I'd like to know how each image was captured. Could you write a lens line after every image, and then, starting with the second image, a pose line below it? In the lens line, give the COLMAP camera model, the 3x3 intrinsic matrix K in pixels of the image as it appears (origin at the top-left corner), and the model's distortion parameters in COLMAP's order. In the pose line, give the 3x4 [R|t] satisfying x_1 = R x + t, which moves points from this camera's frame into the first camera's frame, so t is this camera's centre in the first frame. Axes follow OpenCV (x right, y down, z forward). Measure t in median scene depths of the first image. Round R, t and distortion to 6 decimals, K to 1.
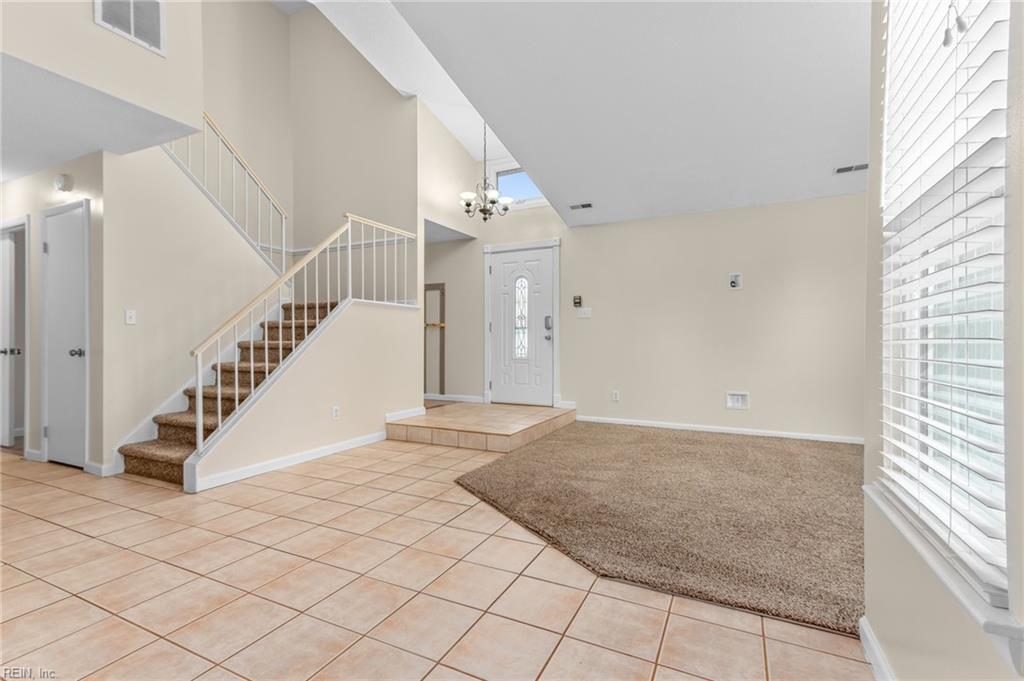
lens RADIAL K [[462.9, 0, 510.8], [0, 462.9, 344.1], [0, 0, 1]] dist [0.018479, -0.000818]
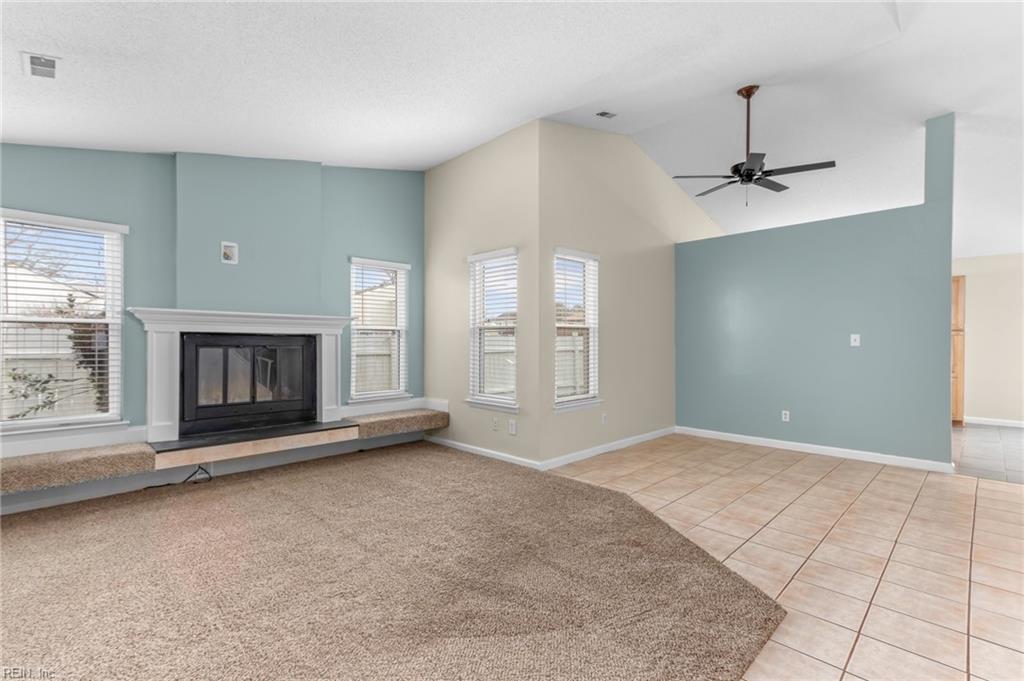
lens RADIAL K [[462.9, 0, 510.8], [0, 462.9, 344.1], [0, 0, 1]] dist [0.018479, -0.000818]
pose [[-0.946293, -0.000238, 0.323311, 0.016635], [0.001894, 0.999978, 0.006281, -0.042649], [-0.323306, 0.006557, -0.946272, 1.248338]]
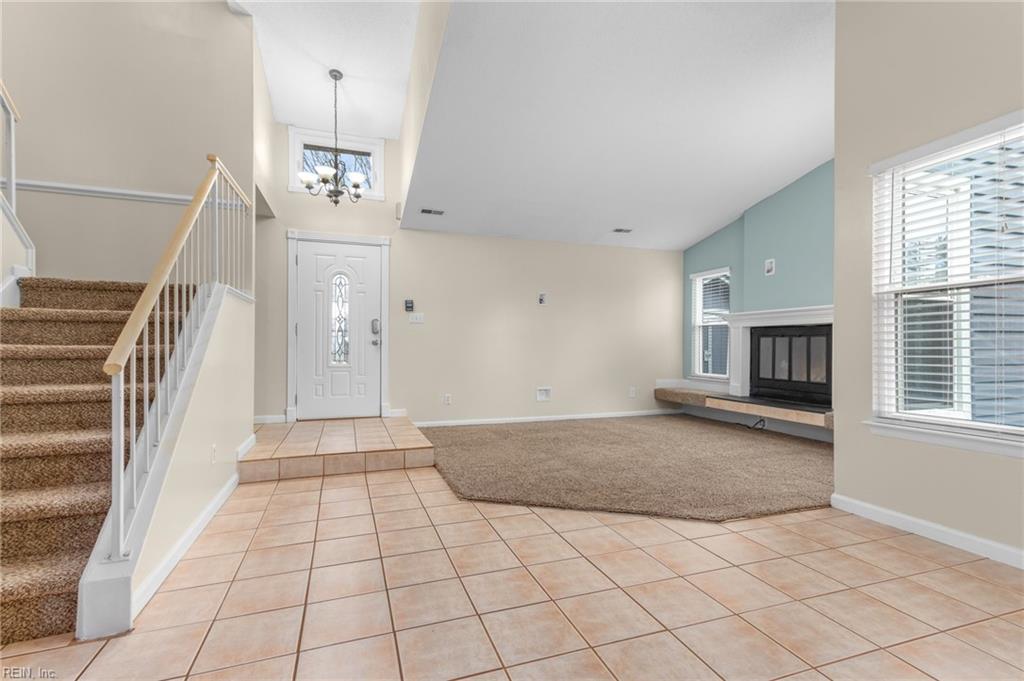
lens RADIAL K [[462.9, 0, 510.8], [0, 462.9, 344.1], [0, 0, 1]] dist [0.018479, -0.000818]
pose [[0.697364, 0.006151, 0.716691, -0.522212], [0.001591, 0.999947, -0.010131, -0.001349], [-0.716716, 0.008205, 0.697317, 0.214004]]
